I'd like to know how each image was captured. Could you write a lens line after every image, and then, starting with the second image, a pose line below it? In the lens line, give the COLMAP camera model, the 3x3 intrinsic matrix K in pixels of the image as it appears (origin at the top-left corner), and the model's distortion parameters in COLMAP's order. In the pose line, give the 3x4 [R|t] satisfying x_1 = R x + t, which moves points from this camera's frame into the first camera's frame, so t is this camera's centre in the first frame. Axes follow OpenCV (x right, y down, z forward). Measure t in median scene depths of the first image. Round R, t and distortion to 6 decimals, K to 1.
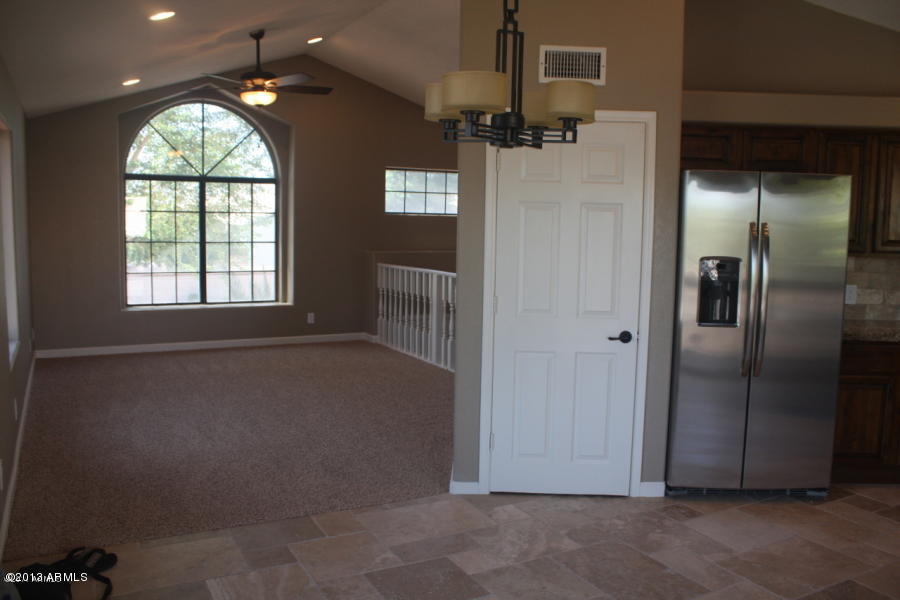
lens RADIAL K [[771.9, 0, 452.2], [0, 771.9, 299.9], [0, 0, 1]] dist [-0.129237, 0.036454]
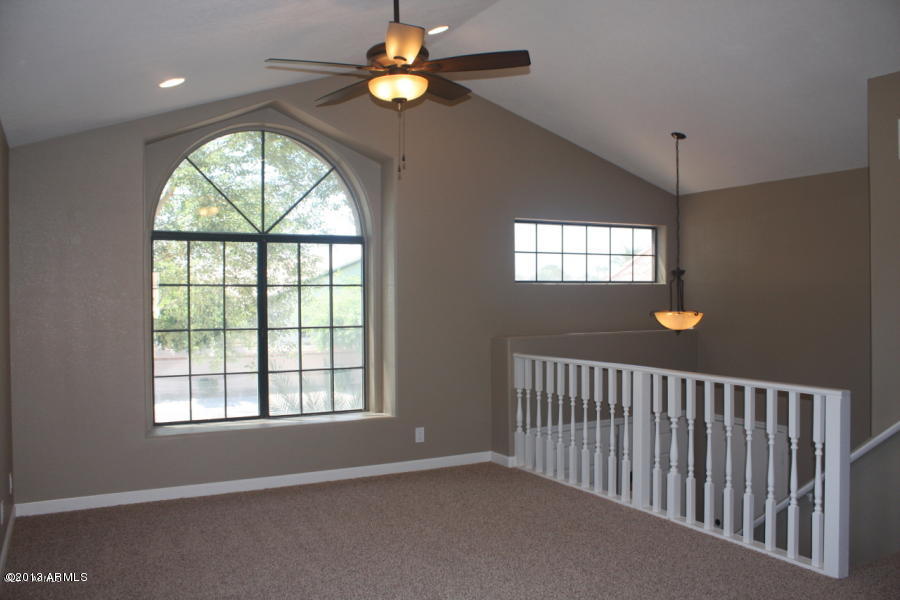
lens RADIAL K [[771.9, 0, 448.6], [0, 771.9, 299.6], [0, 0, 1]] dist [-0.129237, 0.036454]
pose [[0.999661, -0.025664, -0.004330, -0.151555], [0.025140, 0.995194, -0.094639, -0.031392], [0.006738, 0.094498, 0.995502, 0.297538]]
